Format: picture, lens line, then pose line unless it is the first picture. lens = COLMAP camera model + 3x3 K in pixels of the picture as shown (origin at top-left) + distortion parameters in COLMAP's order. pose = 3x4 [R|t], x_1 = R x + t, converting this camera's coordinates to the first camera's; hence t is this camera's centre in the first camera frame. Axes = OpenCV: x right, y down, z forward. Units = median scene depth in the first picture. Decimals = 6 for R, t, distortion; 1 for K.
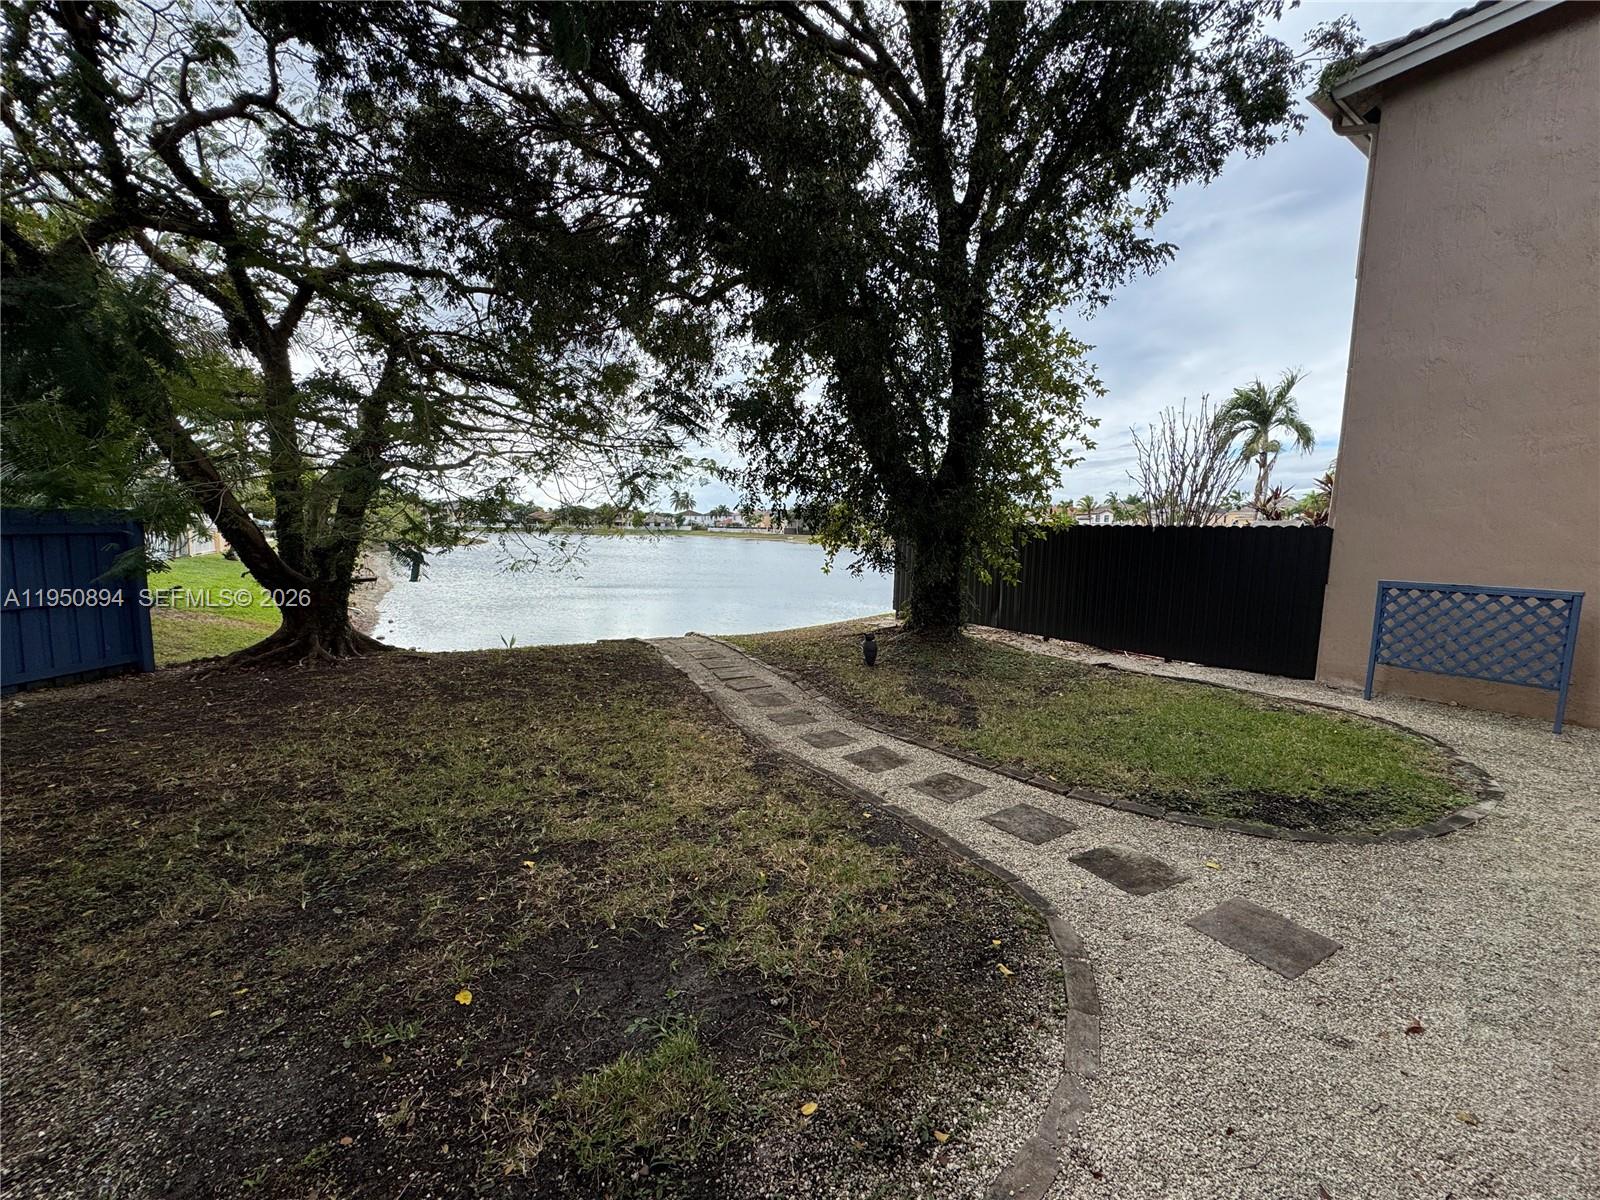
lens RADIAL K [[640.7, 0, 806.5], [0, 640.7, 599.9], [0, 0, 1]] dist [-0.002954, 0.000513]
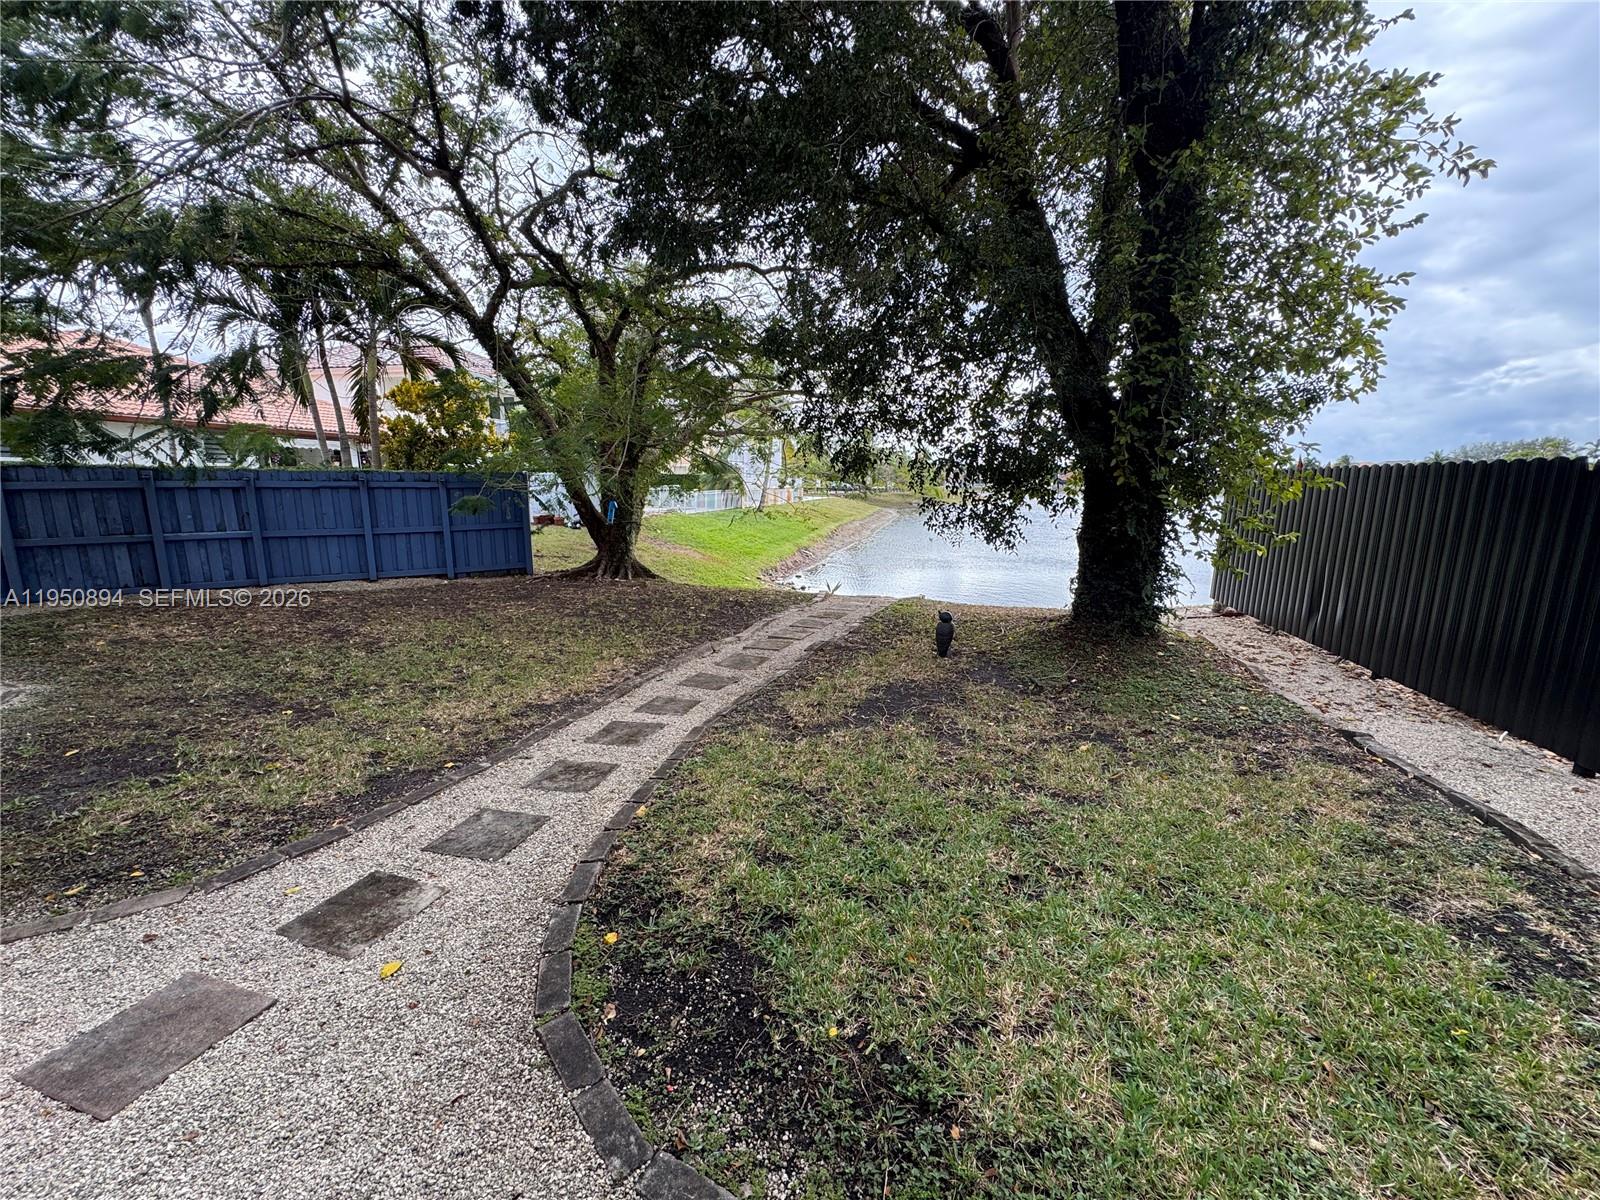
lens RADIAL K [[640.7, 0, 795.0], [0, 640.7, 603.5], [0, 0, 1]] dist [-0.002954, 0.000513]
pose [[0.686010, 0.120061, -0.717618, 0.954097], [-0.073021, 0.992673, 0.096273, -0.033979], [0.723919, -0.013643, 0.689750, 0.604959]]
